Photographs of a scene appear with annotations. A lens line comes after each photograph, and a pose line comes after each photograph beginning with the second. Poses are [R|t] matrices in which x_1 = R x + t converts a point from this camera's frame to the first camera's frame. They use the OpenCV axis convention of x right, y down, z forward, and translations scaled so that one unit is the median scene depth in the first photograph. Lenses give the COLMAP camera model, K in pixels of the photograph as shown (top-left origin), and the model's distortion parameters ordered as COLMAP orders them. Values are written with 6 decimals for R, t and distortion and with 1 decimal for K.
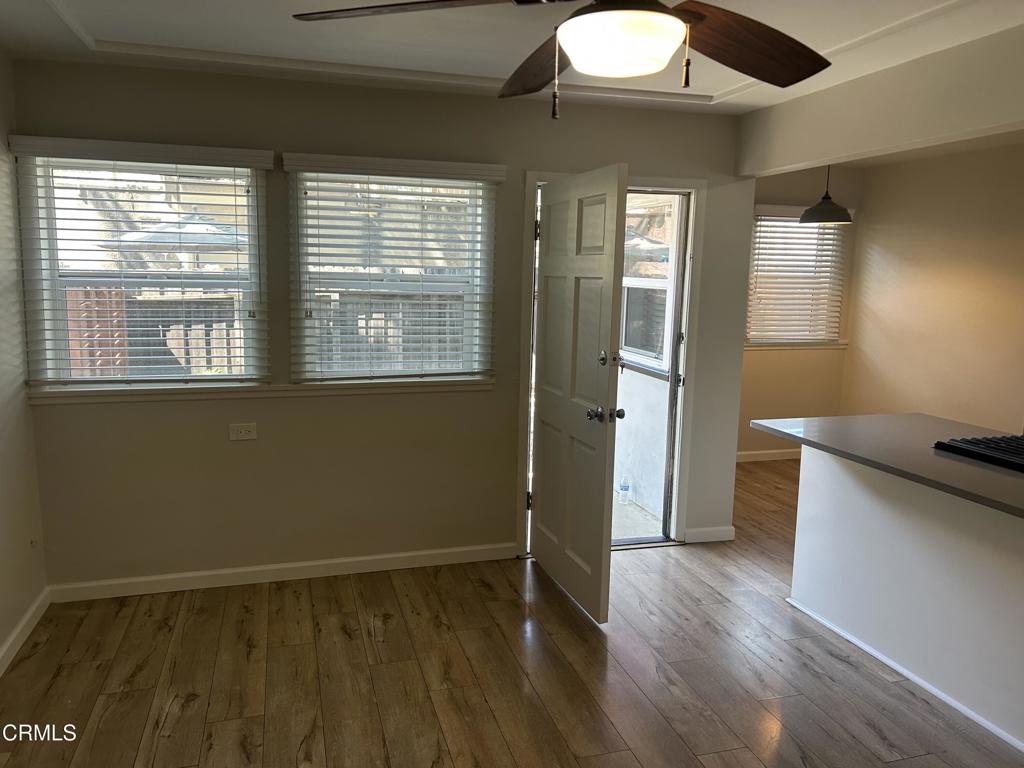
lens RADIAL K [[757.9, 0, 512.0], [0, 757.9, 384.0], [0, 0, 1]] dist [0.000948, 0.001009]
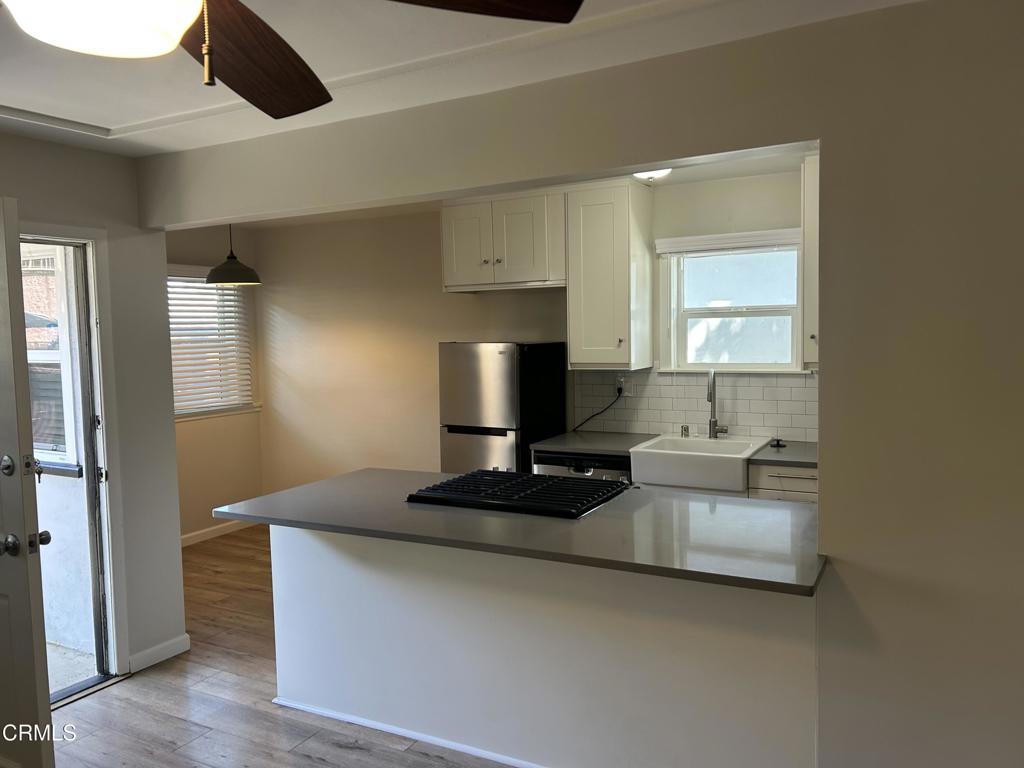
lens RADIAL K [[757.9, 0, 512.0], [0, 757.9, 384.0], [0, 0, 1]] dist [0.000948, 0.001009]
pose [[0.700704, -0.085198, 0.708346, -0.033569], [0.142338, 0.989579, -0.021778, -0.020234], [-0.699109, 0.116084, 0.705529, 0.119308]]
